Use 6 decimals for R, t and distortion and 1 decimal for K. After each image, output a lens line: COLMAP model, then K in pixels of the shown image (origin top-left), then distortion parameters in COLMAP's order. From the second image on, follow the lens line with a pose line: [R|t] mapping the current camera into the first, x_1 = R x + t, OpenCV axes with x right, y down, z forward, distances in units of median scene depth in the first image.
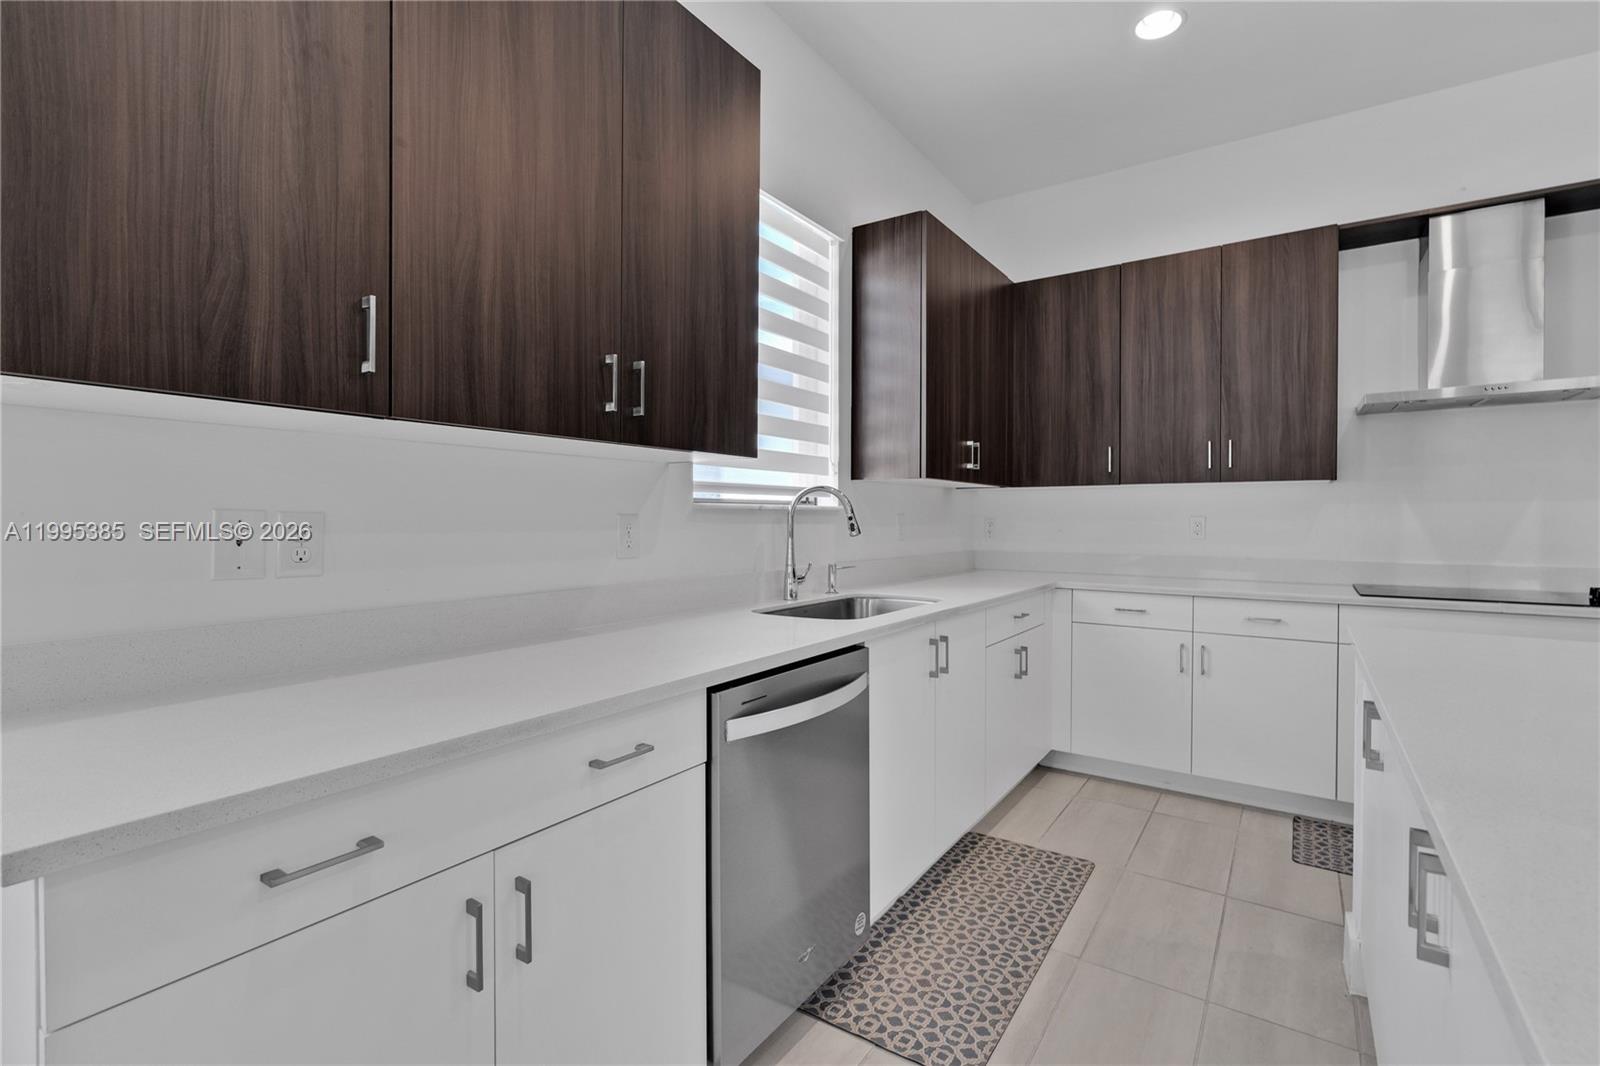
lens RADIAL K [[732.8, 0, 791.5], [0, 732.8, 520.4], [0, 0, 1]] dist [-0.002411, 0.001116]
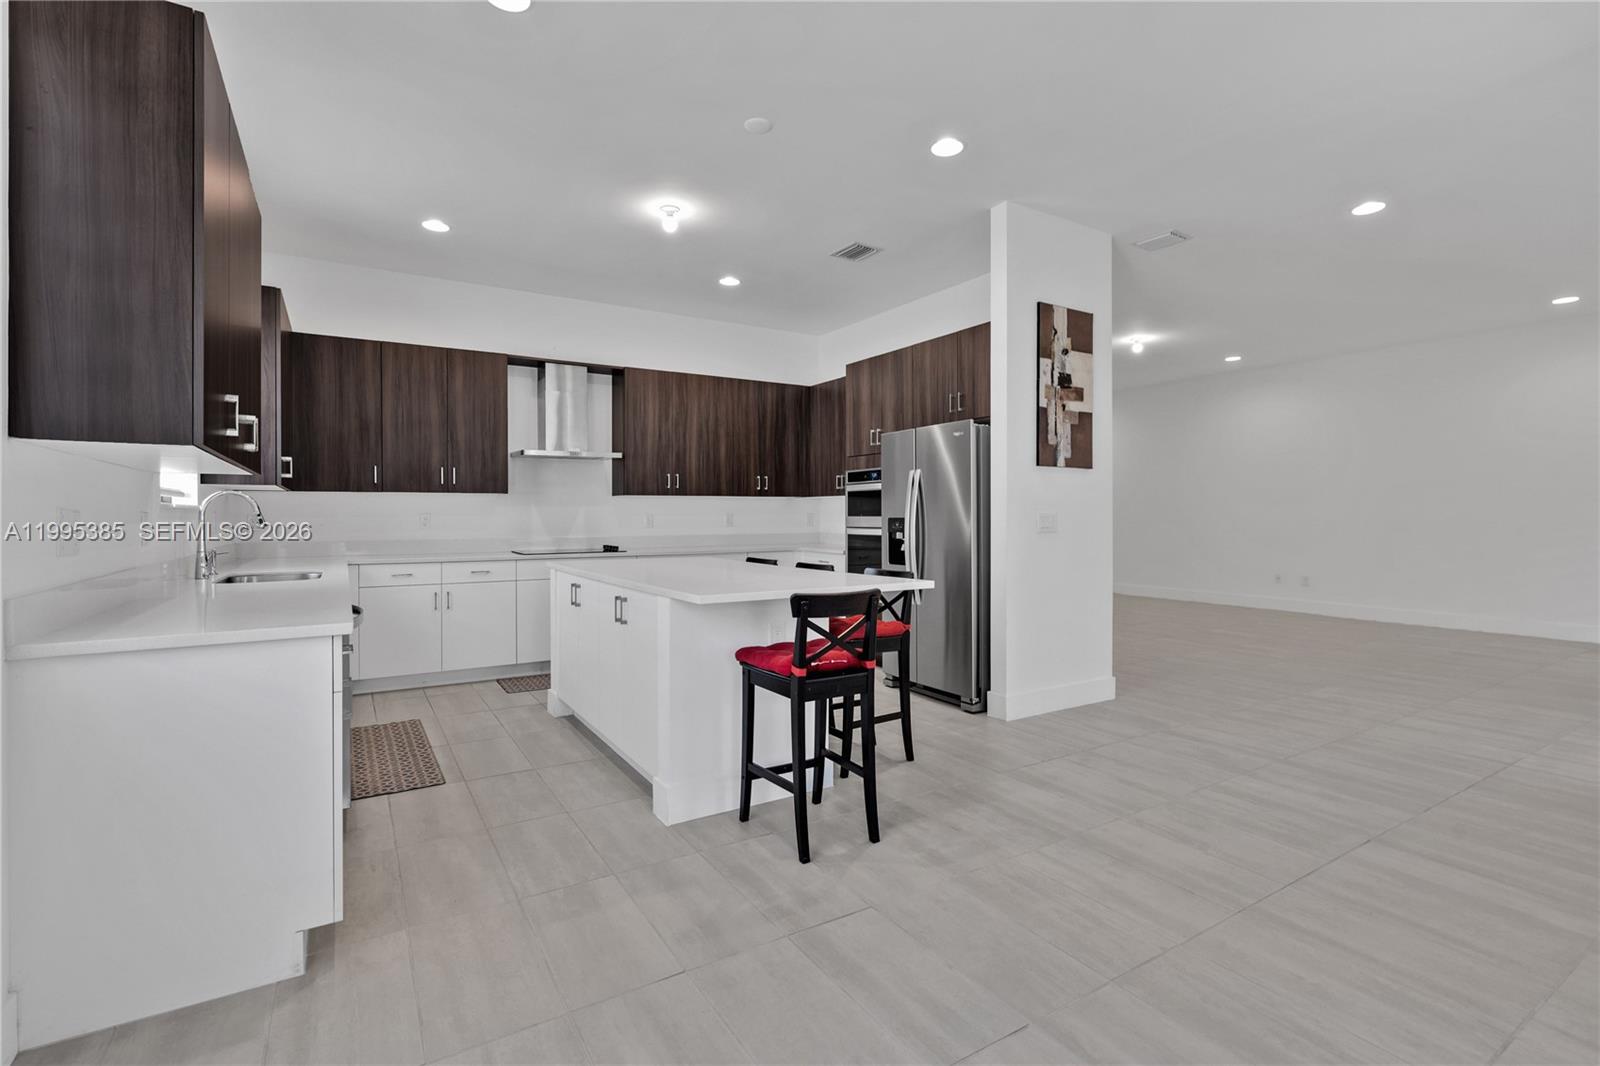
lens RADIAL K [[732.8, 0, 797.4], [0, 732.8, 518.3], [0, 0, 1]] dist [-0.002411, 0.001116]
pose [[0.397190, -0.006257, 0.917715, -0.644193], [0.006444, 0.999971, 0.004029, 0.003375], [-0.917714, 0.004313, 0.397219, -0.388943]]
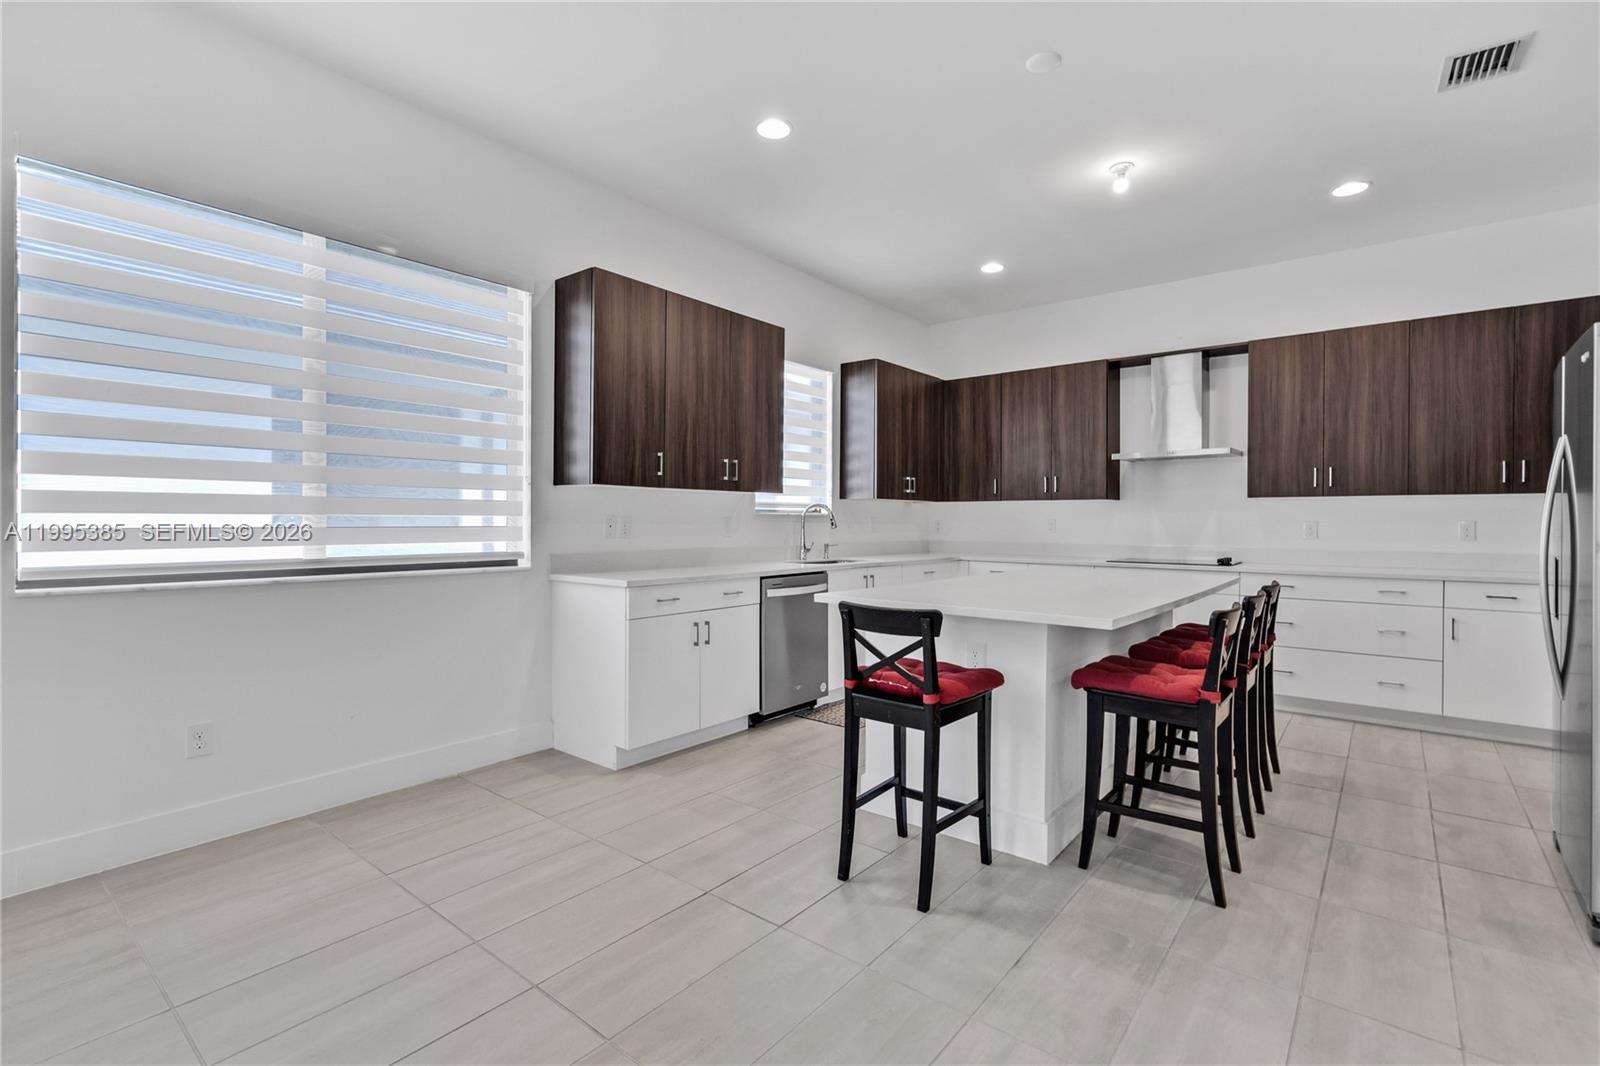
lens RADIAL K [[732.8, 0, 798.6], [0, 732.8, 522.7], [0, 0, 1]] dist [-0.002411, 0.001116]
pose [[0.997389, 0.002977, -0.072154, 0.111939], [-0.003094, 0.999994, -0.001504, 0.007249], [0.072150, 0.001723, 0.997392, -0.861433]]
